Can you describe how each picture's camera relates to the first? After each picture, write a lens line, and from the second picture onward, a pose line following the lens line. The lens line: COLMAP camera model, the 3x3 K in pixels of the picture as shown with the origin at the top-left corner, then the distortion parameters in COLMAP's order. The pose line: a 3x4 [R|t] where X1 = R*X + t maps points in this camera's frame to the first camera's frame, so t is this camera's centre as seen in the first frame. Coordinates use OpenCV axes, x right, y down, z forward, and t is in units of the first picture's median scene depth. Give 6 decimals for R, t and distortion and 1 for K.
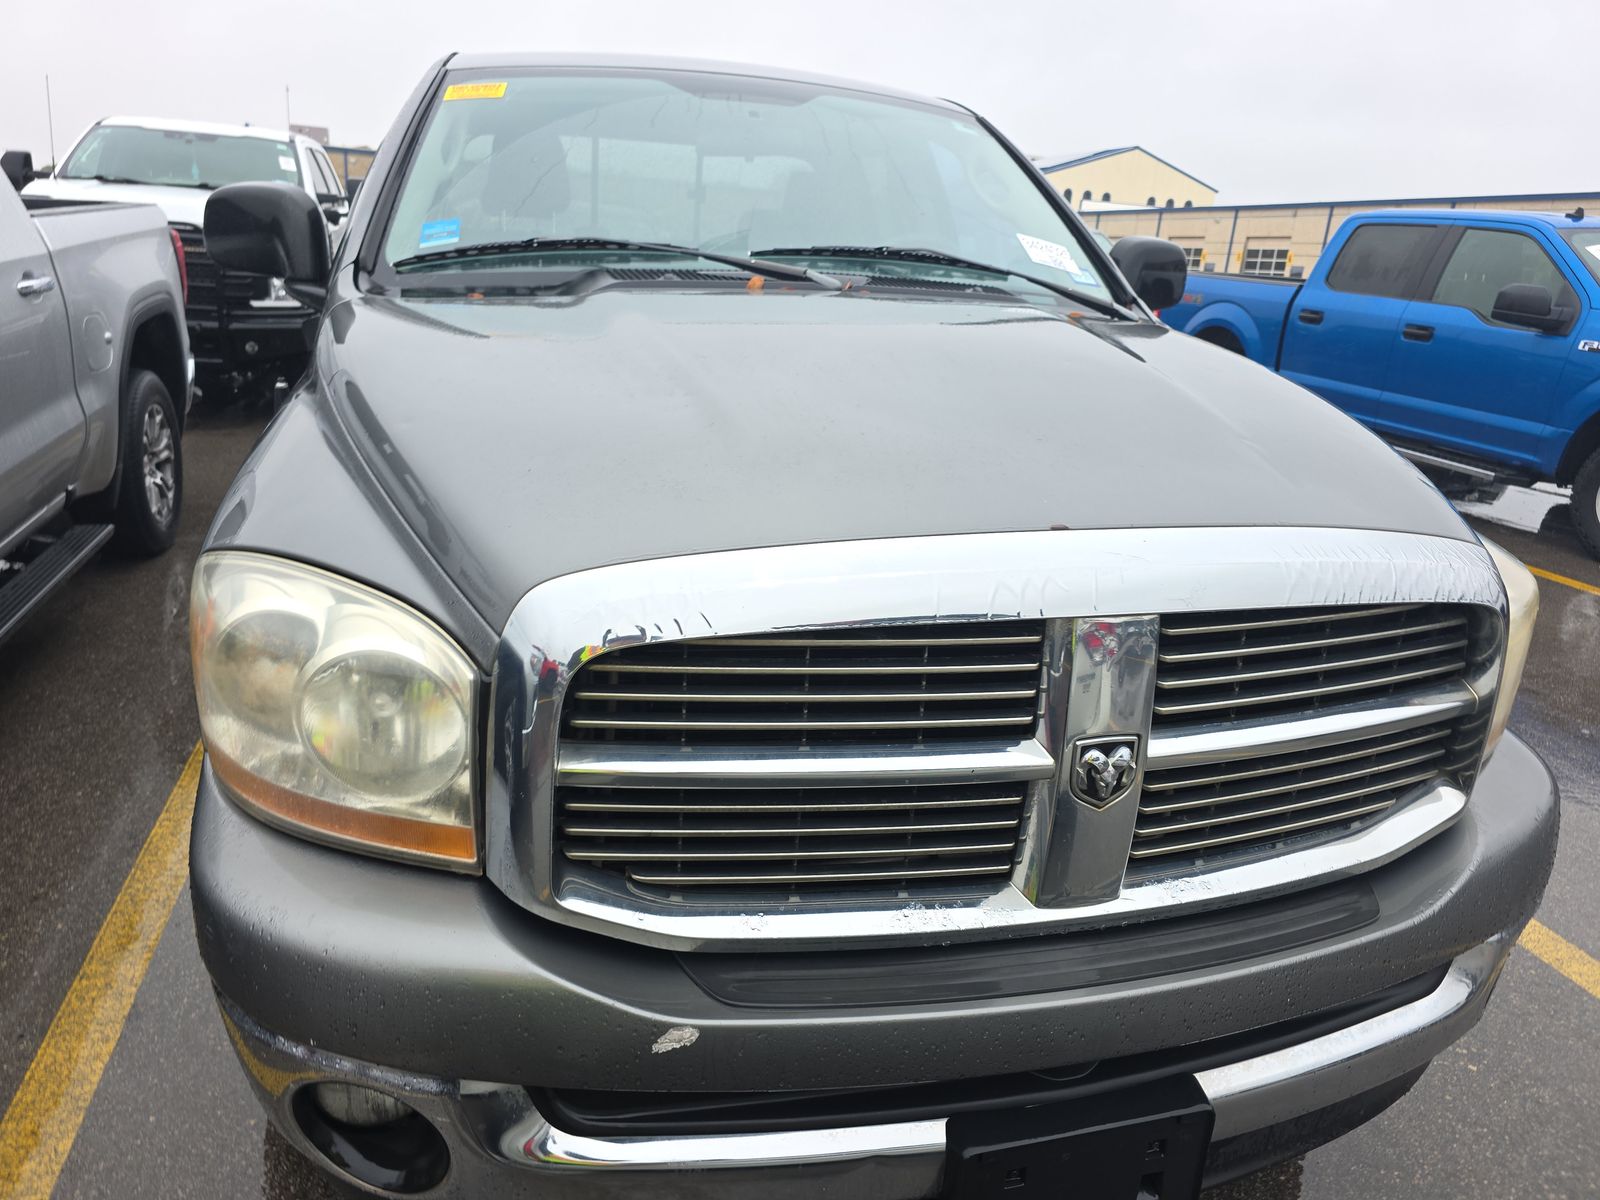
lens RADIAL K [[1140.3, 0, 801.0], [0, 1140.3, 594.4], [0, 0, 1]] dist [0.014519, -0.005892]
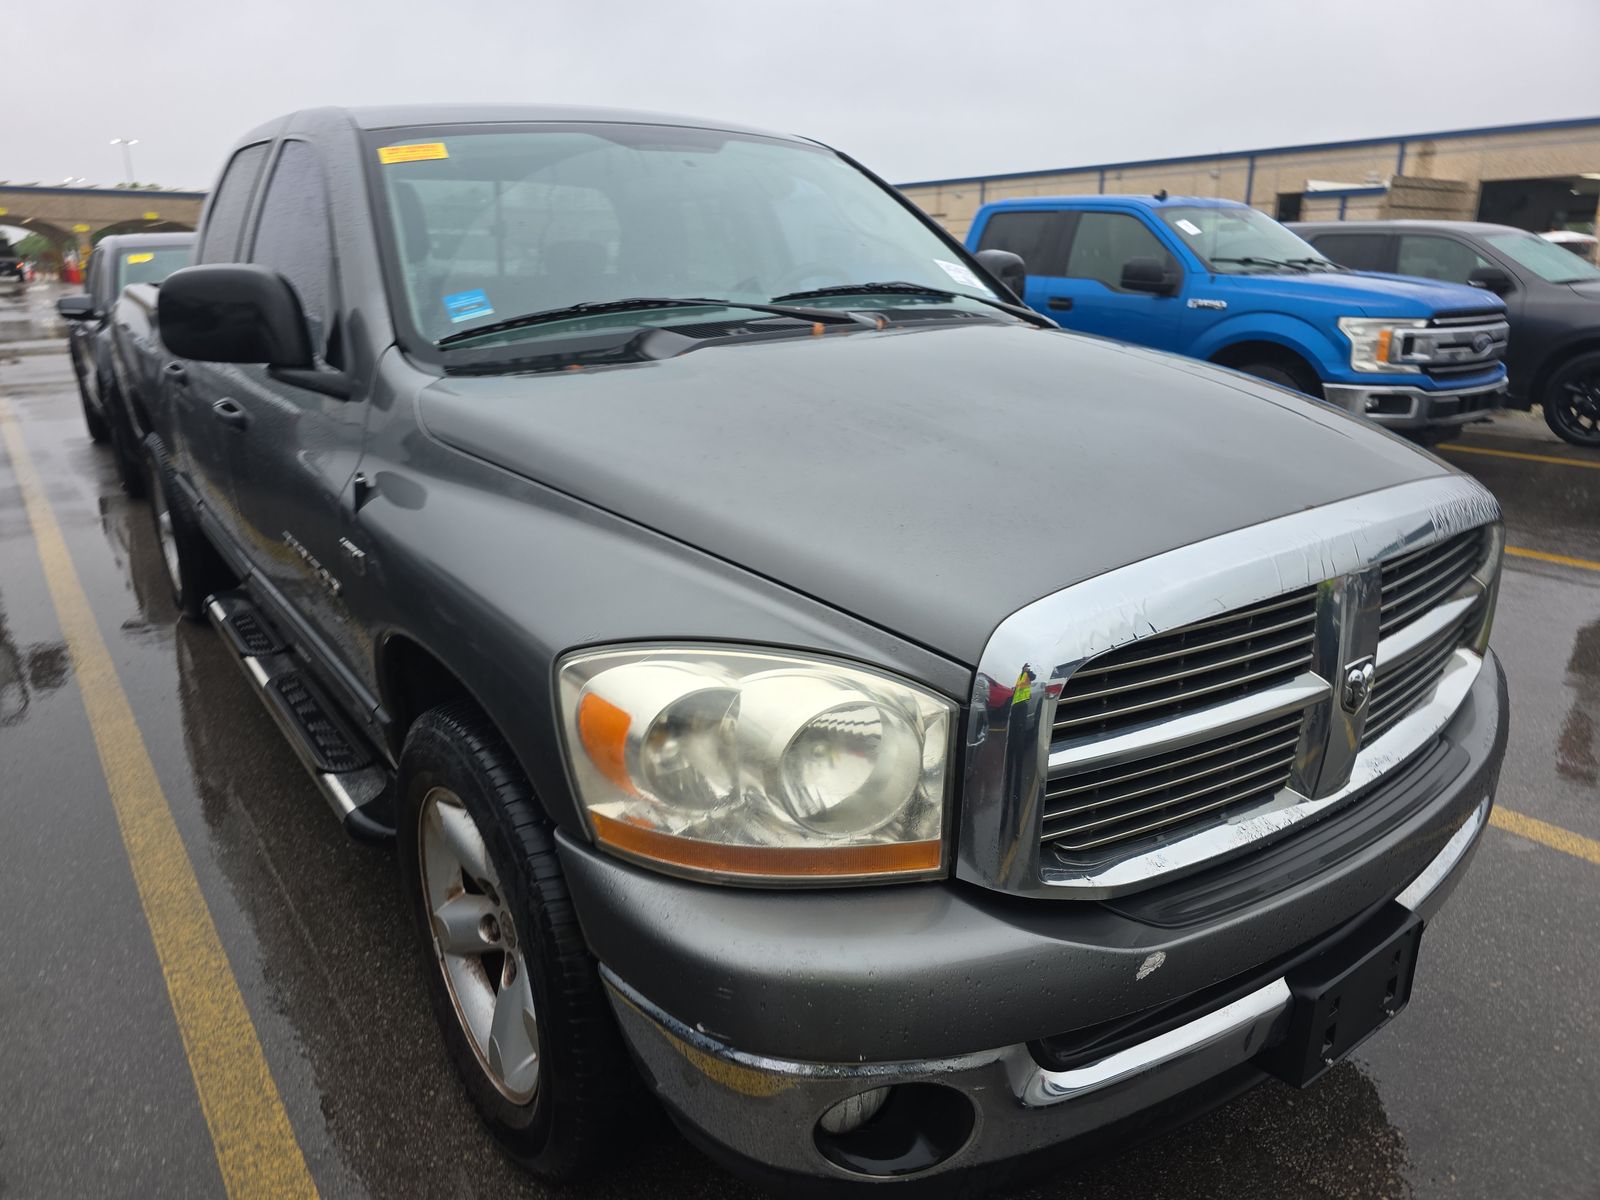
lens RADIAL K [[1140.3, 0, 796.3], [0, 1140.3, 606.4], [0, 0, 1]] dist [0.014519, -0.005892]
pose [[0.930919, -0.170205, 0.323142, -0.421707], [0.165611, 0.985302, 0.041878, -0.055071], [-0.325521, 0.014531, 0.945423, -0.022144]]
